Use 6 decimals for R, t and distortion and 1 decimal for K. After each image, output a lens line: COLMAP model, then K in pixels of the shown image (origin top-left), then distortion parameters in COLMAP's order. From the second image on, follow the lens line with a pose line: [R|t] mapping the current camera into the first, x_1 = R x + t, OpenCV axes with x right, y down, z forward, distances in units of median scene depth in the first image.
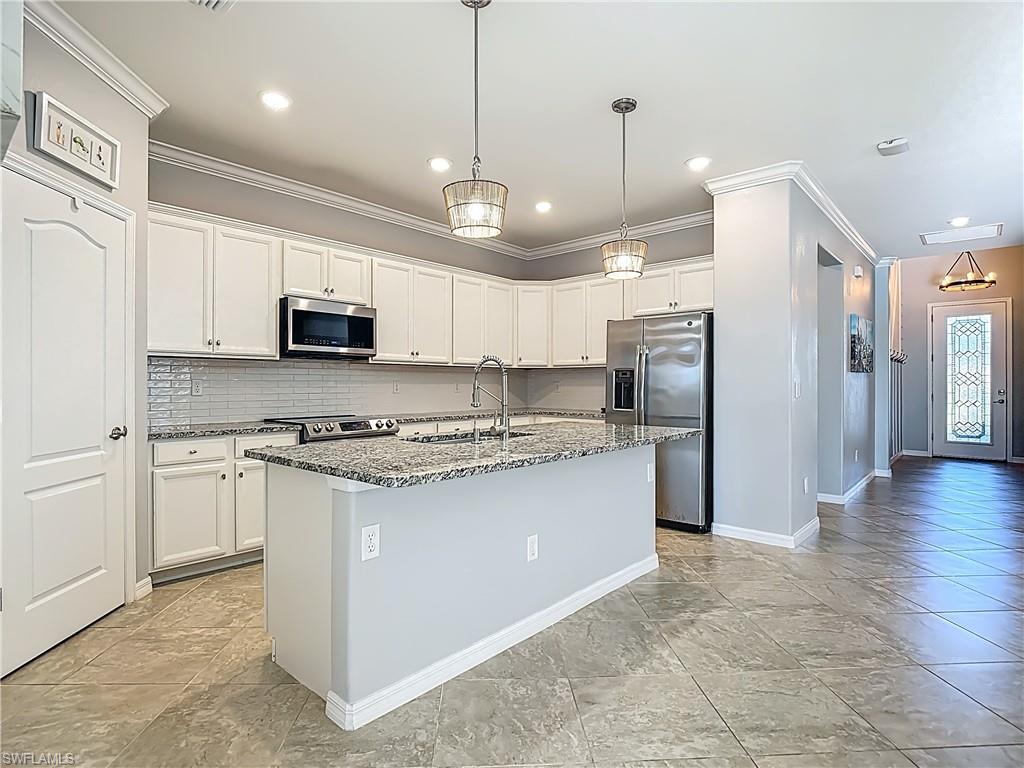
lens RADIAL K [[539.6, 0, 514.7], [0, 539.6, 386.1], [0, 0, 1]] dist [-0.016163, -0.006655]
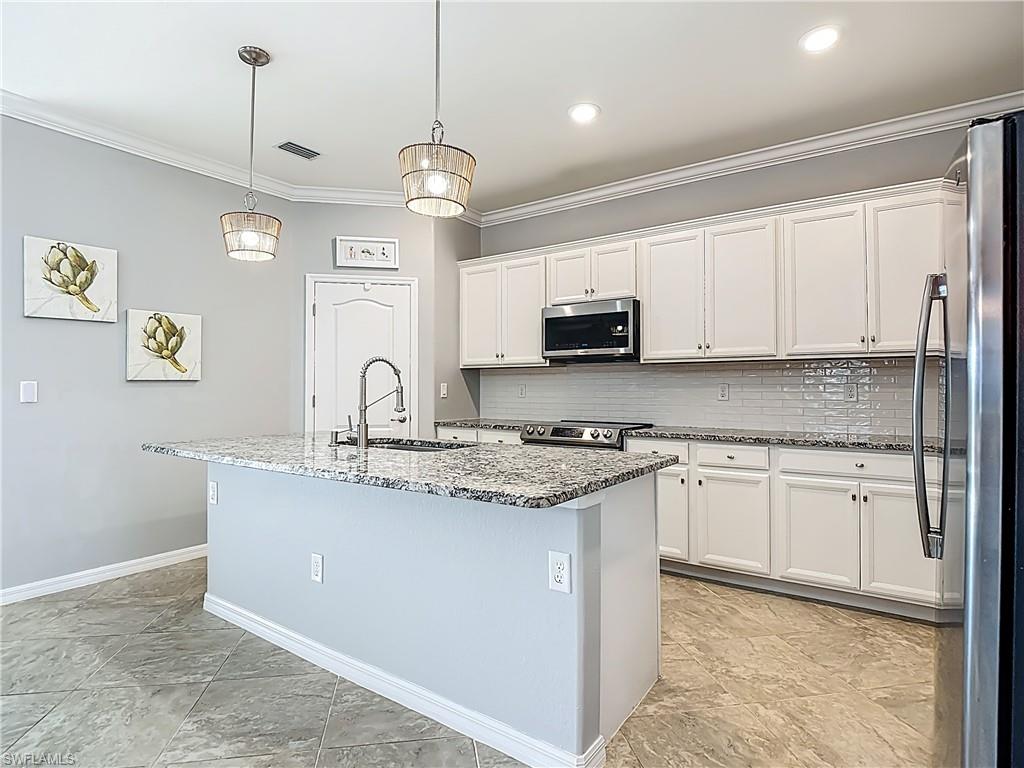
lens RADIAL K [[539.6, 0, 502.6], [0, 539.6, 383.9], [0, 0, 1]] dist [-0.016163, -0.006655]
pose [[0.112718, -0.004685, -0.993616, 0.591127], [-0.001441, 0.999987, -0.004878, -0.006415], [0.993626, 0.001982, 0.112710, 0.729970]]
